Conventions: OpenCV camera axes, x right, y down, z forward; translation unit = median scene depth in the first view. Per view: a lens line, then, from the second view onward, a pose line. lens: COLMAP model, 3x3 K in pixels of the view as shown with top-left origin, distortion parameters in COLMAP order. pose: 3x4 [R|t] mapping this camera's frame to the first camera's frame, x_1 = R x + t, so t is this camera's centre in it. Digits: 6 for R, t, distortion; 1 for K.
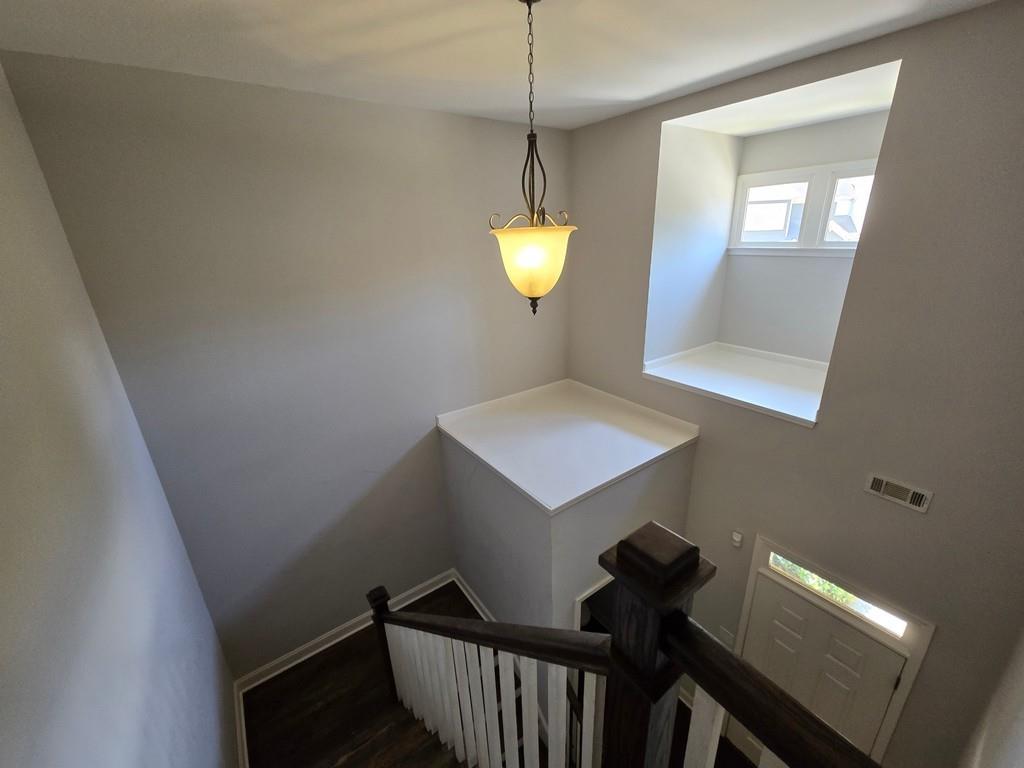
lens RADIAL K [[415.7, 0, 526.1], [0, 415.7, 382.2], [0, 0, 1]] dist [0.000021, 0.000054]
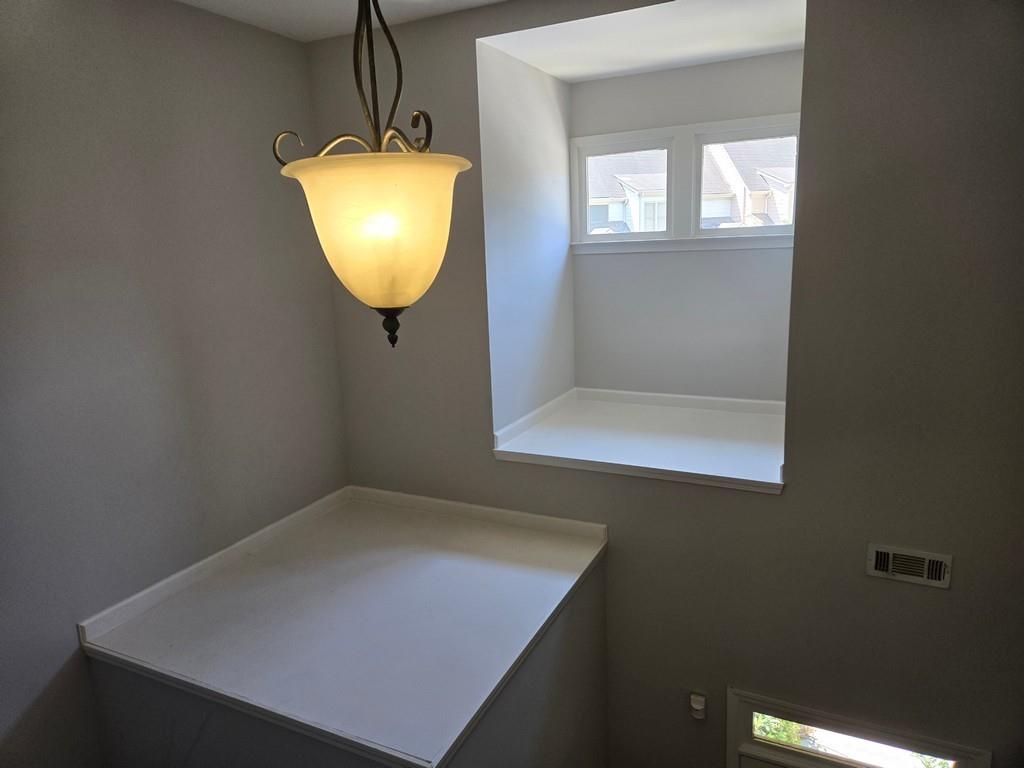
lens RADIAL K [[680.0, 0, 510.6], [0, 680.0, 379.0], [0, 0, 1]] dist [0.088290, -0.087214]
pose [[0.892933, -0.098117, 0.439368, -0.117861], [0.164363, 0.979642, -0.115269, -0.008776], [-0.419114, 0.175143, 0.890881, 0.153660]]
